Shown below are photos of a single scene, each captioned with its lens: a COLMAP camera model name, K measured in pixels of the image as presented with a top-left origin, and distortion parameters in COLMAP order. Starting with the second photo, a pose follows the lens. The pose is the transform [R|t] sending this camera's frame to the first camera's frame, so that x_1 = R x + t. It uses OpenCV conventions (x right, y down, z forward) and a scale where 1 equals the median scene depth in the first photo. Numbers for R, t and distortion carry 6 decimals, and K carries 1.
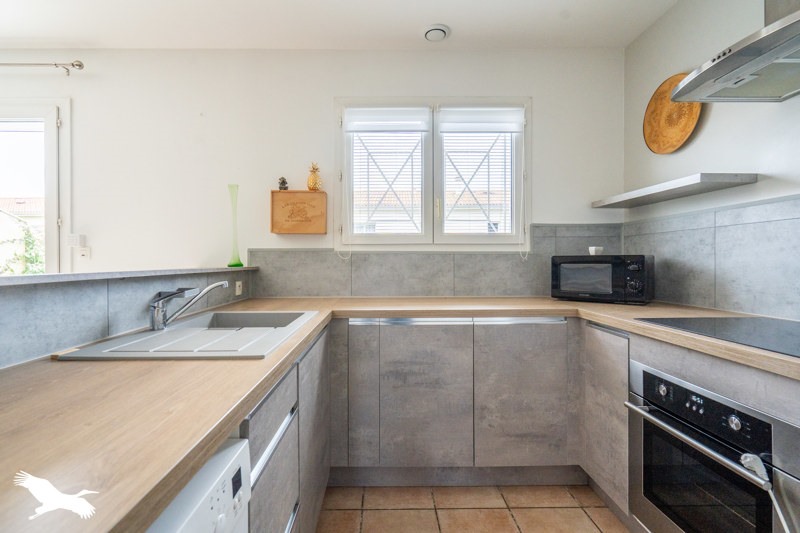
lens RADIAL K [[369.1, 0, 398.2], [0, 369.1, 263.6], [0, 0, 1]] dist [0.000977, 0.000127]
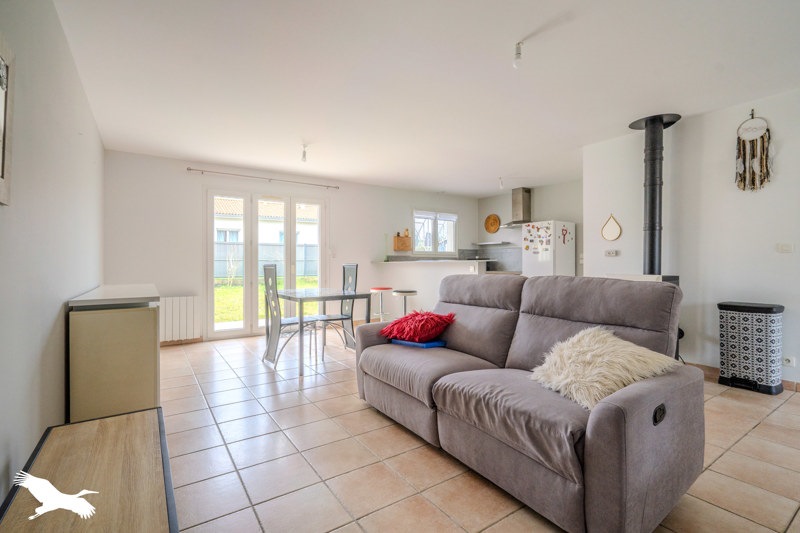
lens RADIAL K [[369.1, 0, 399.1], [0, 369.1, 265.1], [0, 0, 1]] dist [0.000977, 0.000127]
pose [[0.832239, -0.001170, 0.554416, -1.969490], [0.003196, 0.999991, -0.002686, 0.045244], [-0.554408, 0.004007, 0.832236, -1.502116]]
